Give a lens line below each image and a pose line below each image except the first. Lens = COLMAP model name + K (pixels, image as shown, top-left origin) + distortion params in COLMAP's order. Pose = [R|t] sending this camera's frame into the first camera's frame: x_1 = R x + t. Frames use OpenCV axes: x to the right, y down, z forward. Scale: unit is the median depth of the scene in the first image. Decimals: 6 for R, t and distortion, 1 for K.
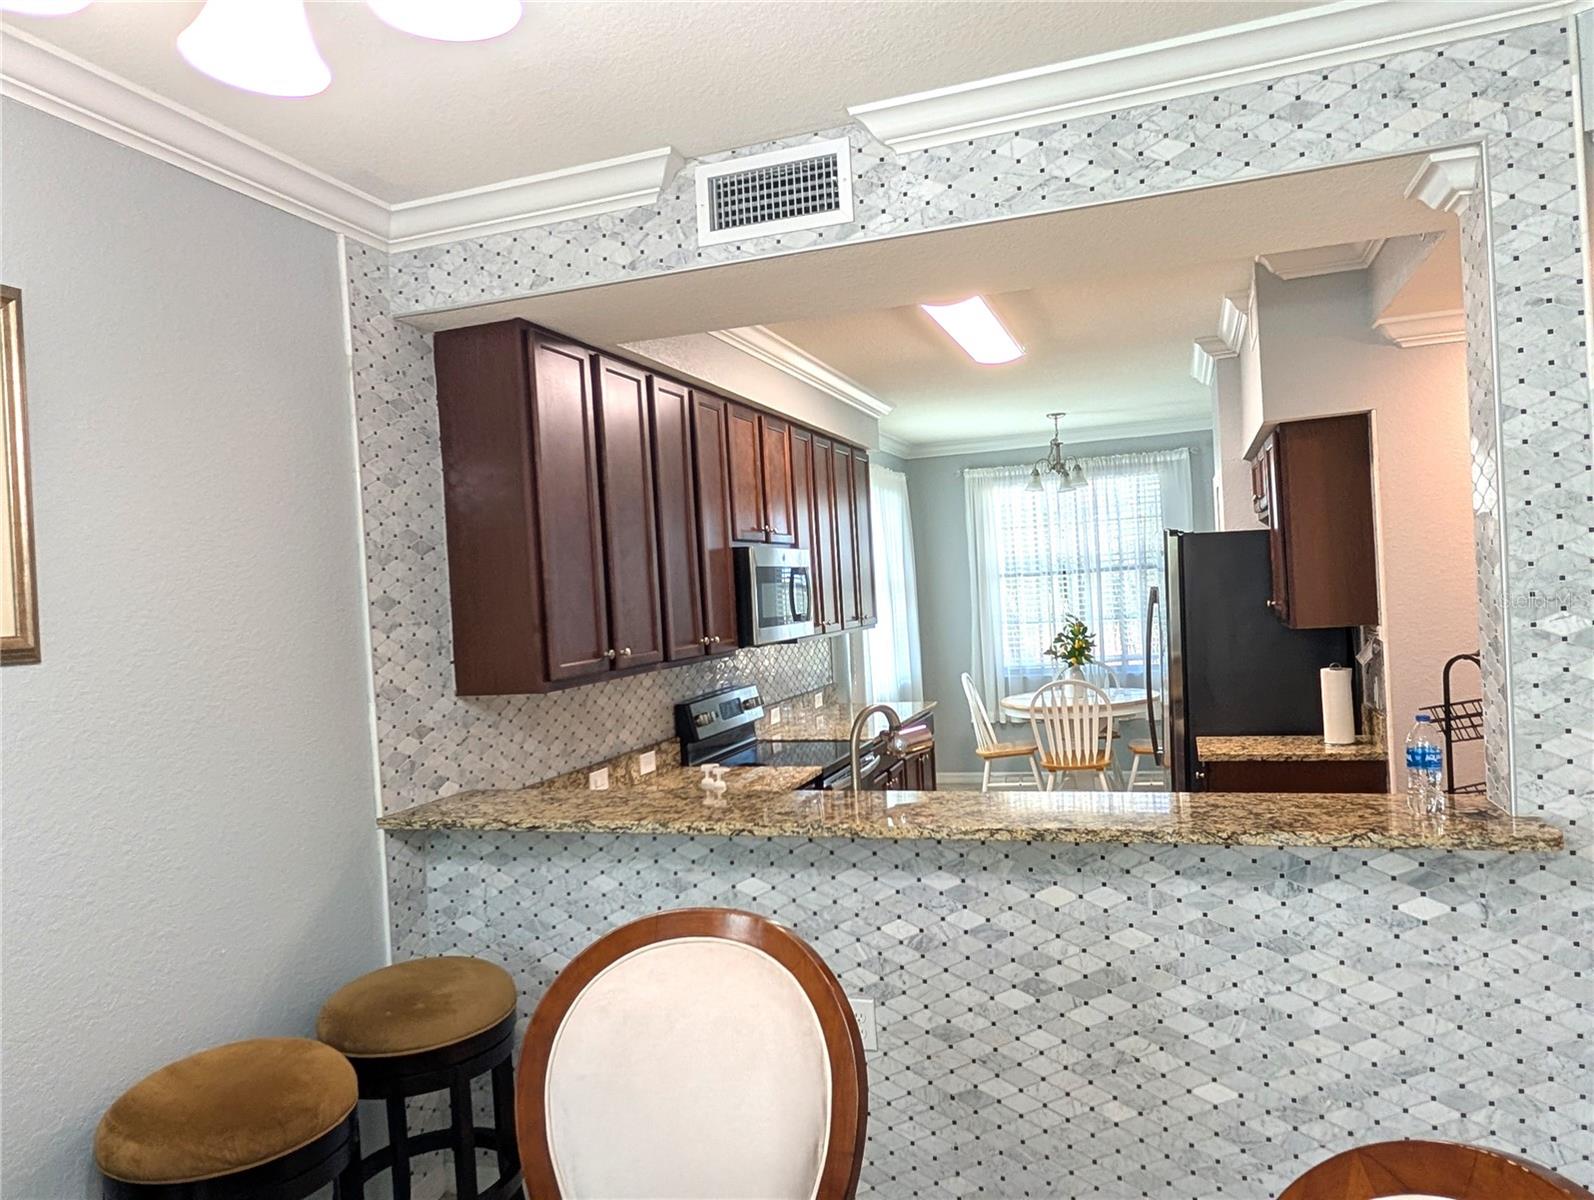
lens RADIAL K [[607.2, 0, 793.6], [0, 607.2, 609.5], [0, 0, 1]] dist [0.001384, -0.000213]
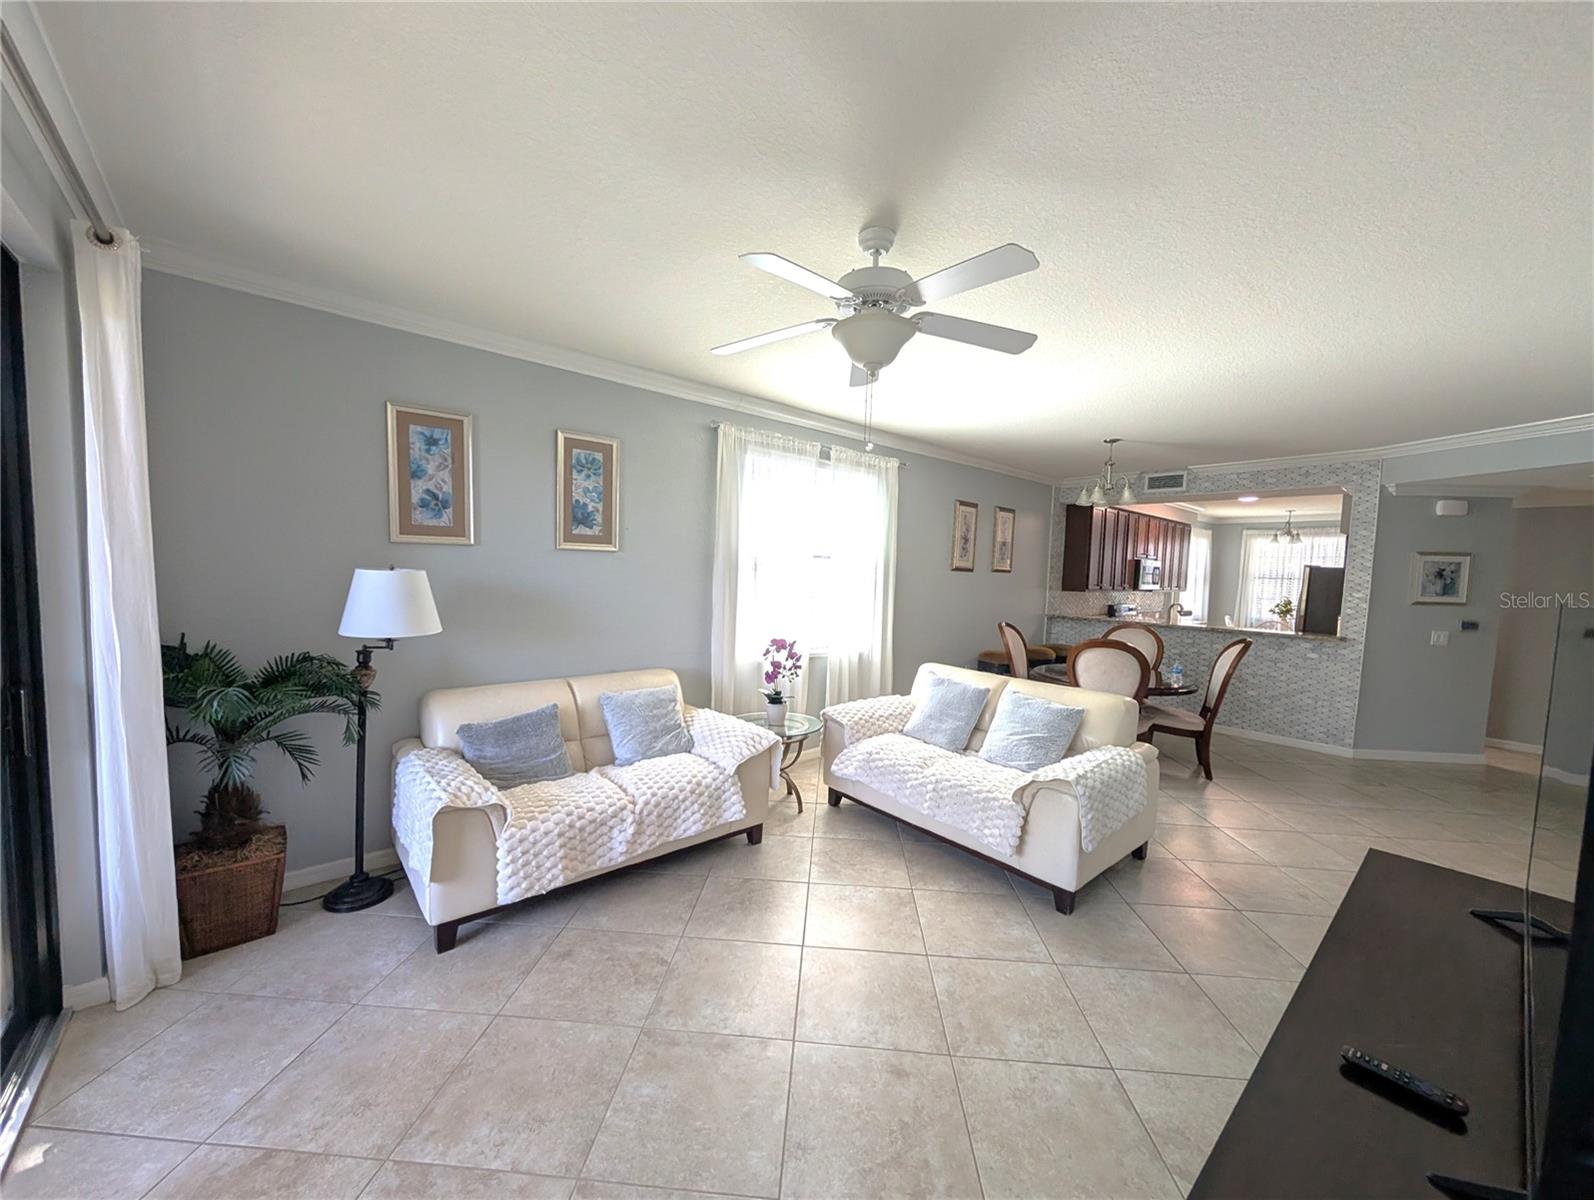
lens RADIAL K [[607.2, 0, 793.6], [0, 607.2, 609.5], [0, 0, 1]] dist [0.001384, -0.000213]
pose [[0.878236, 0.118925, -0.463203, -0.162753], [-0.104469, 0.992902, 0.056849, 0.170026], [0.466676, -0.001537, 0.884427, -2.690027]]
